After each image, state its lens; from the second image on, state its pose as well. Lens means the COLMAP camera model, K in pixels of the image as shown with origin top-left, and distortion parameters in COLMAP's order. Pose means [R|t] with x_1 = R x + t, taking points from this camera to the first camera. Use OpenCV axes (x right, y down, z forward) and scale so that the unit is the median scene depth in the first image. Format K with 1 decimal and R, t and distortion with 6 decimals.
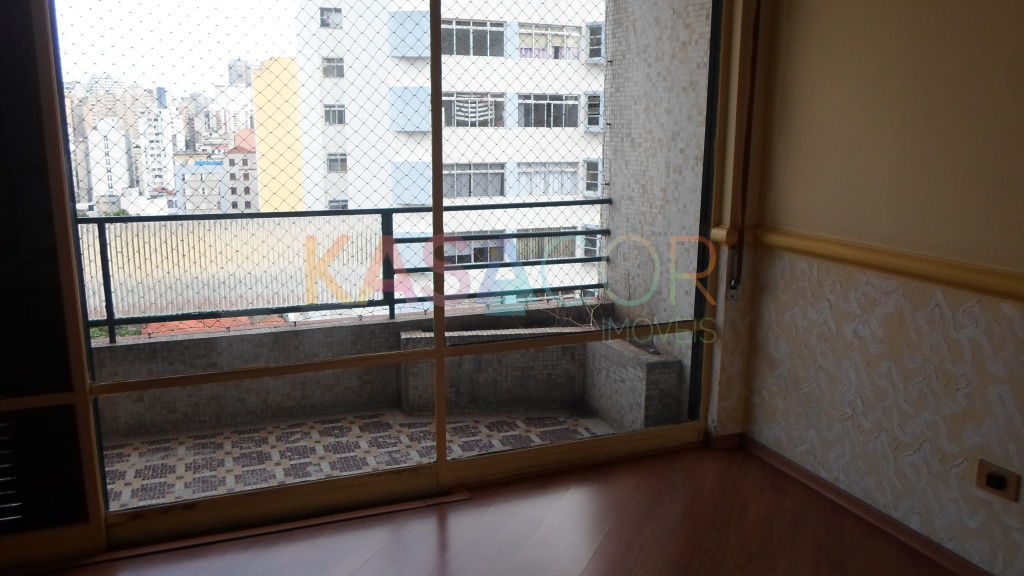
lens RADIAL K [[779.0, 0, 512.0], [0, 779.0, 288.0], [0, 0, 1]] dist [-0.035078, -0.008524]
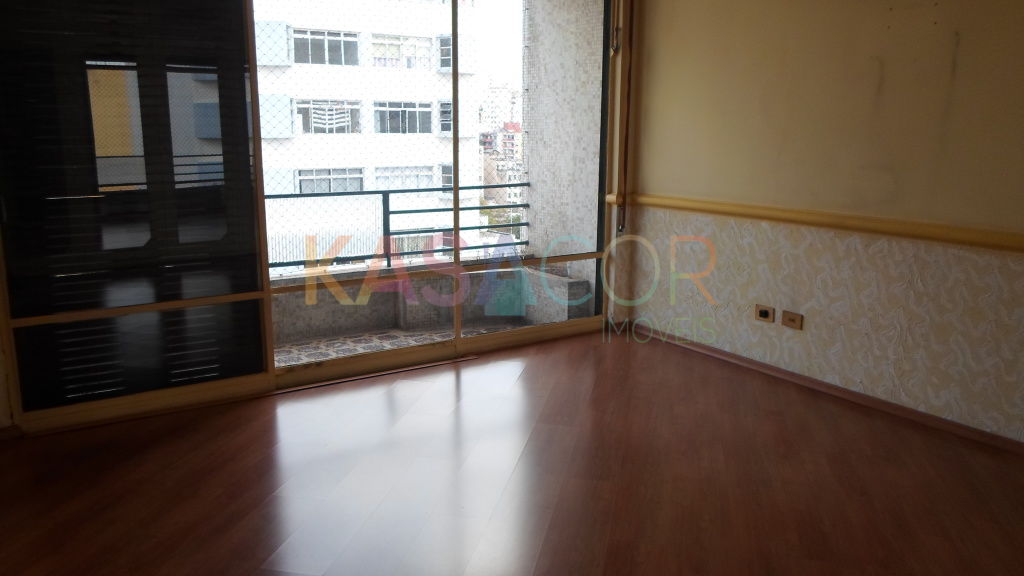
lens RADIAL K [[779.0, 0, 512.0], [0, 779.0, 288.0], [0, 0, 1]] dist [-0.035078, -0.008524]
pose [[0.979350, -0.041877, 0.197787, -0.236521], [0.043235, 0.999062, -0.002551, 0.099879], [-0.197495, 0.011050, 0.980242, -0.499552]]
